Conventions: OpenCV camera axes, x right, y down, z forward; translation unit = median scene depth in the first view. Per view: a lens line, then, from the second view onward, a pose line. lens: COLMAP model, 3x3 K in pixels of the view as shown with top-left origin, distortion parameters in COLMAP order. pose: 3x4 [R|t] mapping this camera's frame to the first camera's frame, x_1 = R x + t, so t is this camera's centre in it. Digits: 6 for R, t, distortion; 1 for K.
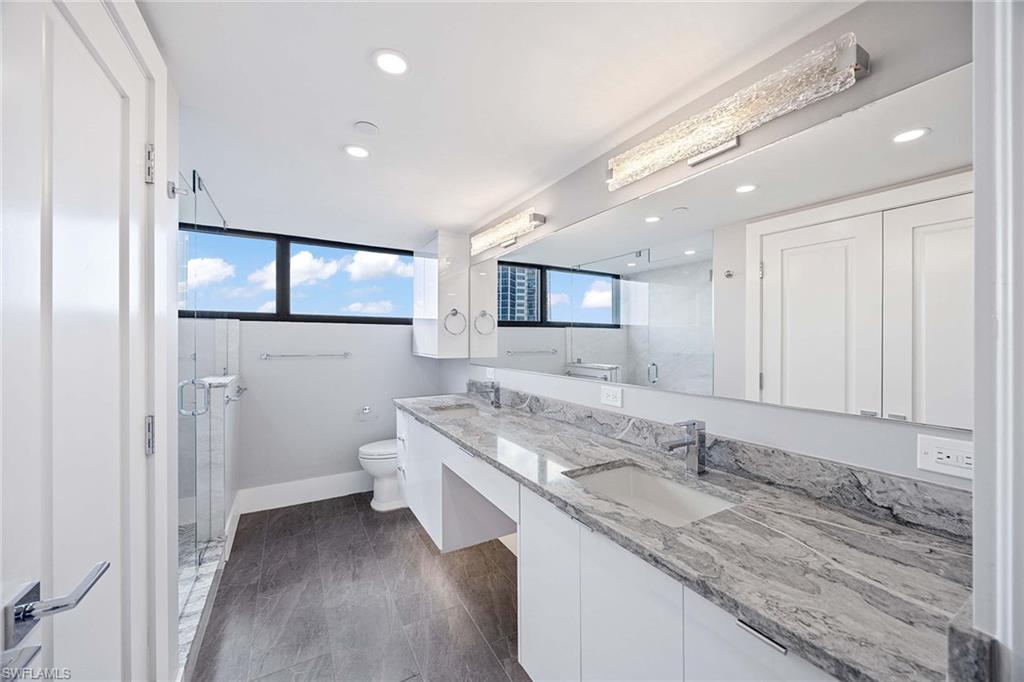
lens RADIAL K [[387.8, 0, 517.3], [0, 387.8, 339.3], [0, 0, 1]] dist [-0.001471, 0.000138]
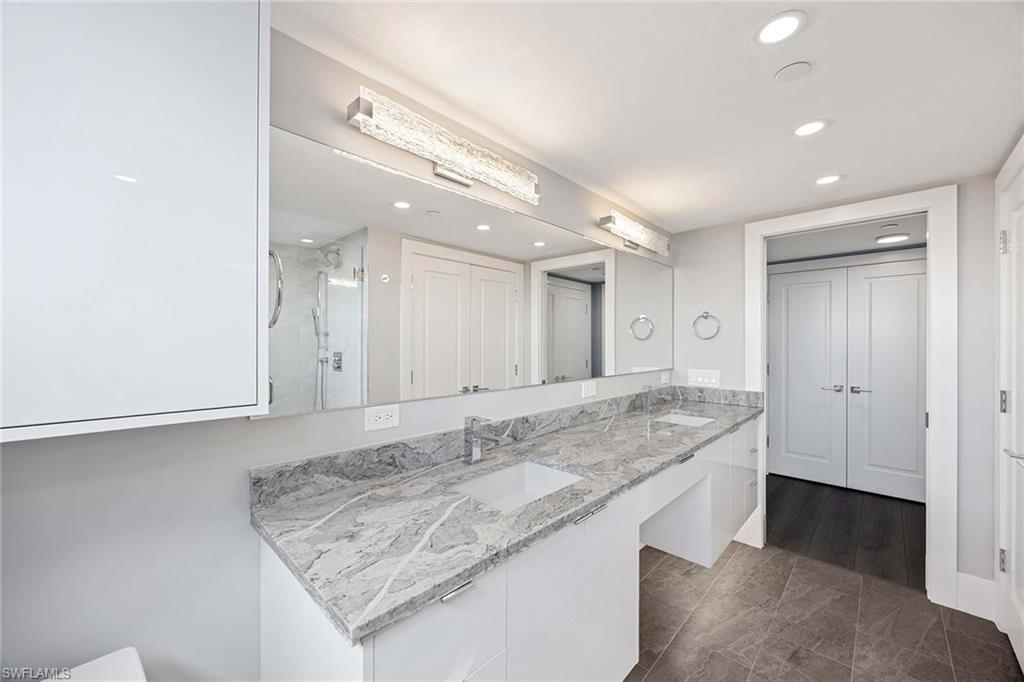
lens RADIAL K [[387.8, 0, 517.3], [0, 387.8, 339.3], [0, 0, 1]] dist [-0.001471, 0.000138]
pose [[-0.268605, 0.004891, 0.963238, -0.695076], [-0.001843, 0.999983, -0.005591, -0.002148], [-0.963249, -0.003277, -0.268591, 1.227748]]
